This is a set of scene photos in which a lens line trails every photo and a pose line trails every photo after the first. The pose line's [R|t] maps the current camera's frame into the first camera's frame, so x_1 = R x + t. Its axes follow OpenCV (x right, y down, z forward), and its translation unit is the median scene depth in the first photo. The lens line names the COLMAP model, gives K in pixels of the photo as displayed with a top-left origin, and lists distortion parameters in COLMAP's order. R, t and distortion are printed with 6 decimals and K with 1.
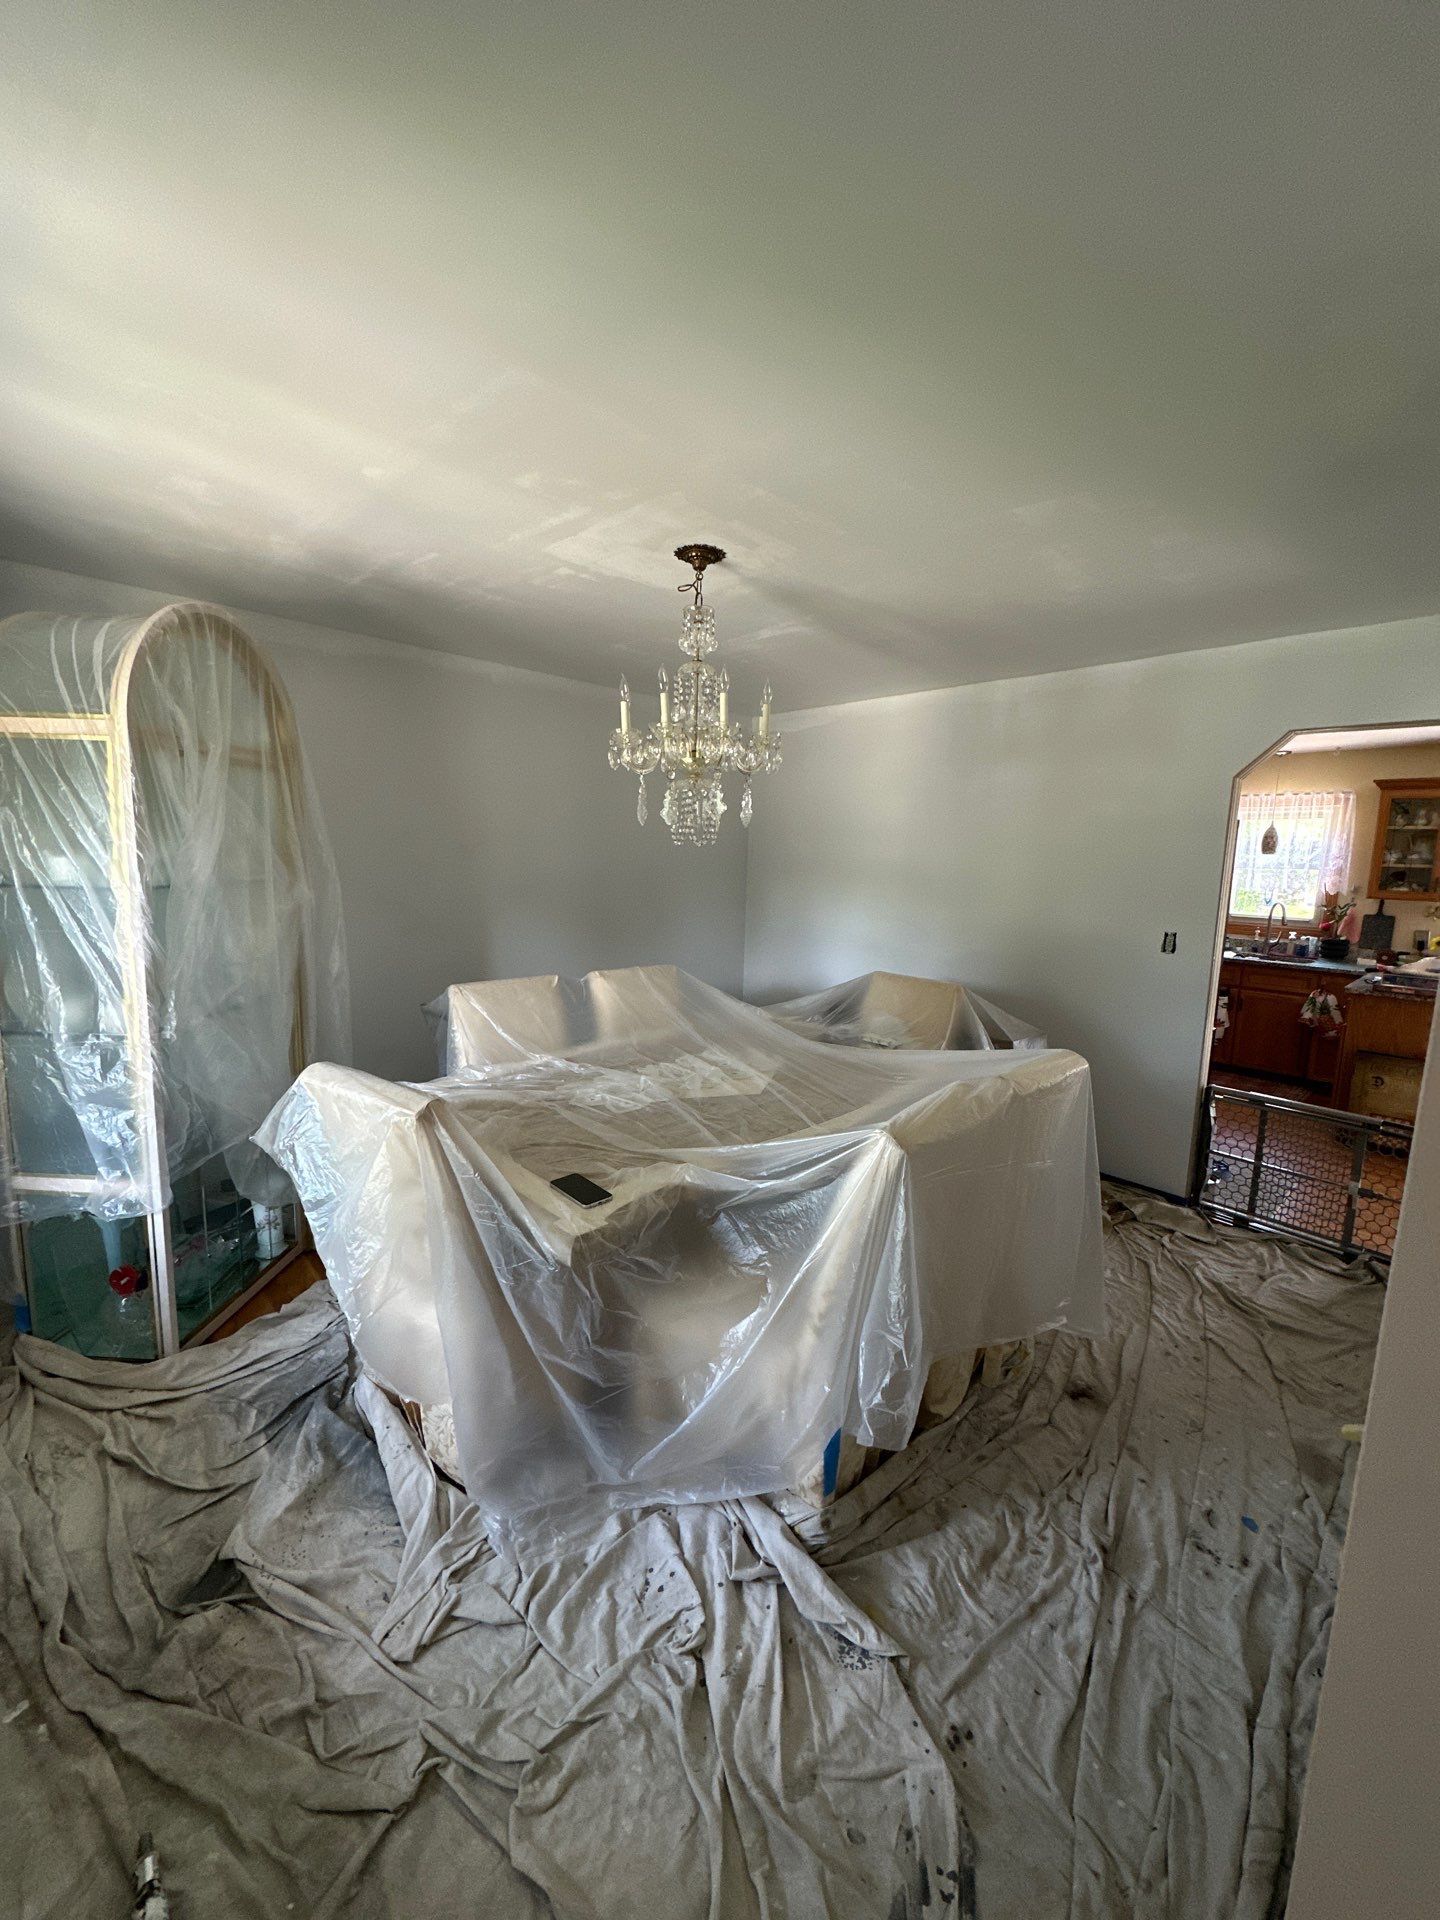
lens RADIAL K [[763.1, 0, 718.0], [0, 763.1, 957.9], [0, 0, 1]] dist [-0.000044, -0.000385]
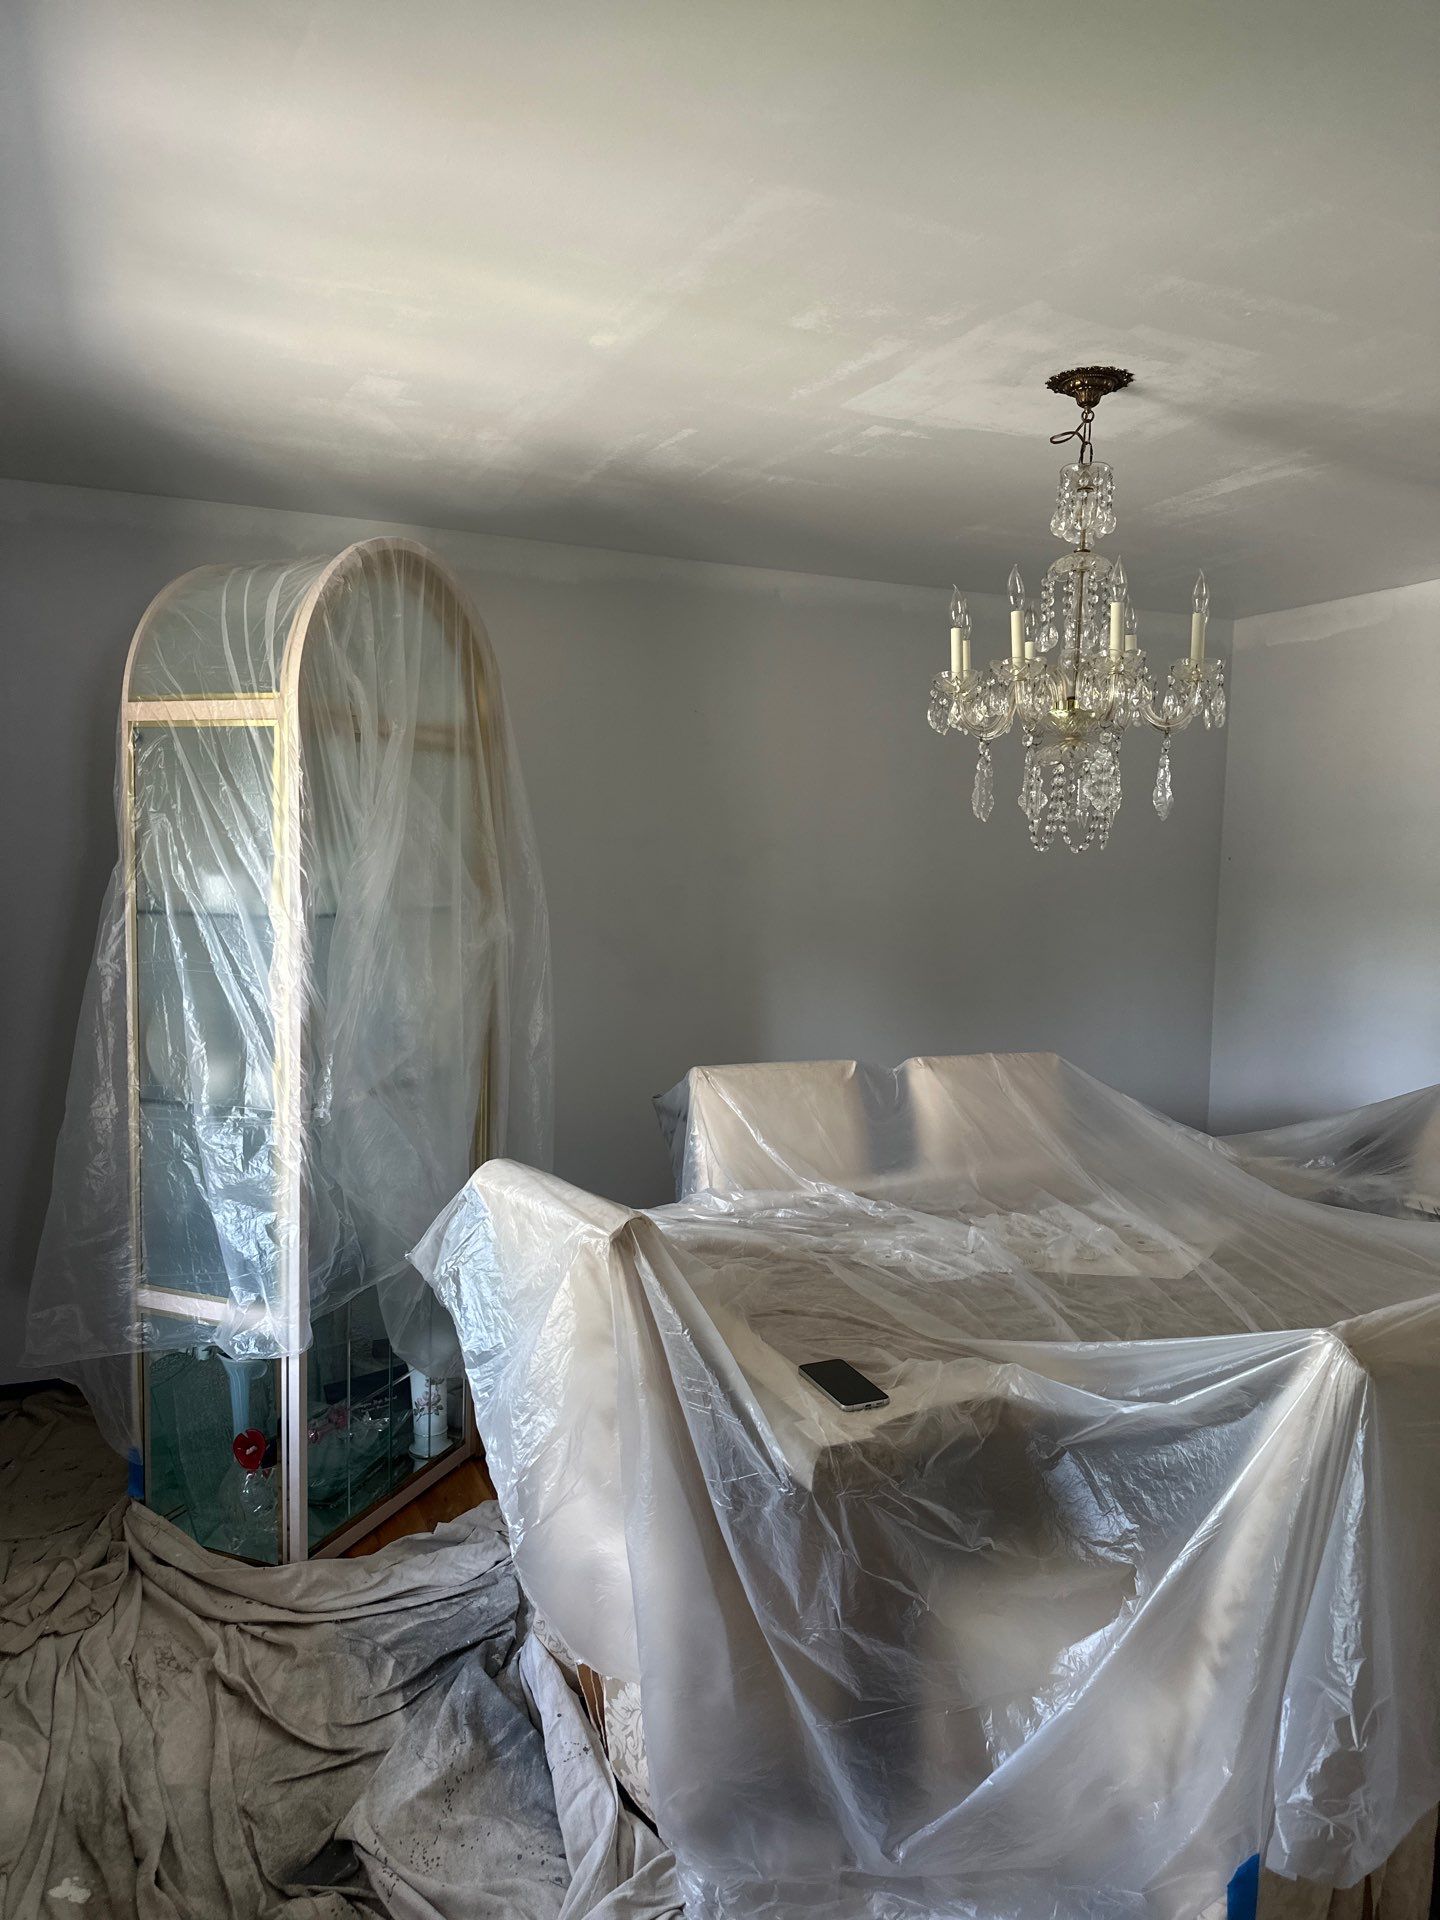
lens RADIAL K [[1320.4, 0, 720.0], [0, 1320.4, 960.0], [0, 0, 1]] dist [0.071931, -0.092716]
pose [[0.941263, 0.016413, -0.337275, 0.078379], [-0.038228, 0.997576, -0.058140, 0.012548], [0.335503, 0.067619, 0.939609, -0.095032]]
